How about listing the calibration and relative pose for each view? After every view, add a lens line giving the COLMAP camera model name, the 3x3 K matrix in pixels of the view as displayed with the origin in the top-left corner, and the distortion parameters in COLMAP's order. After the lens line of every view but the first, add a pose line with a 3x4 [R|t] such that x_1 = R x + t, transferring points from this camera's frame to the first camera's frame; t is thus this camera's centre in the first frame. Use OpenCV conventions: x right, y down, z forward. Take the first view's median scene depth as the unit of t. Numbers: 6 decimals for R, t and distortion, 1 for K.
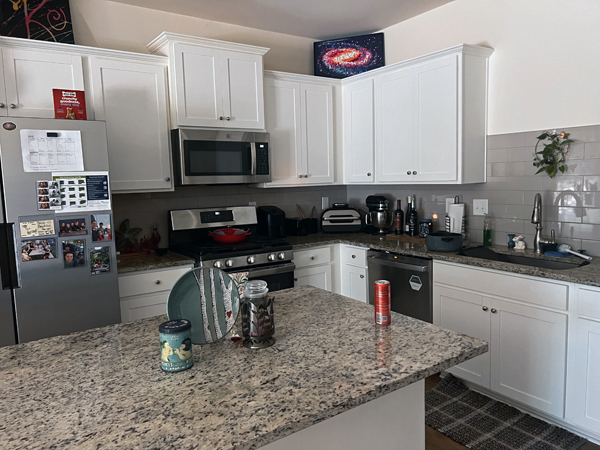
lens RADIAL K [[452.4, 0, 300.1], [0, 452.4, 225.1], [0, 0, 1]] dist [0.026212, -0.003737]
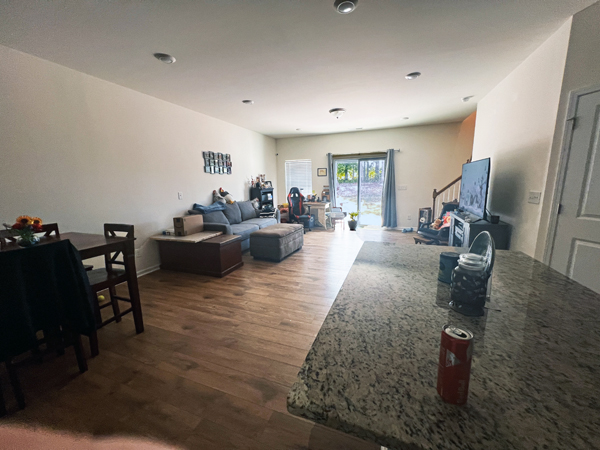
lens RADIAL K [[239.5, 0, 300.9], [0, 239.5, 223.3], [0, 0, 1]] dist [-0.001927, 0.000013]
pose [[-0.823141, 0.146761, -0.548544, 0.607023], [-0.015282, 0.959947, 0.279764, -0.113409], [0.567632, 0.238668, -0.787929, 1.340553]]
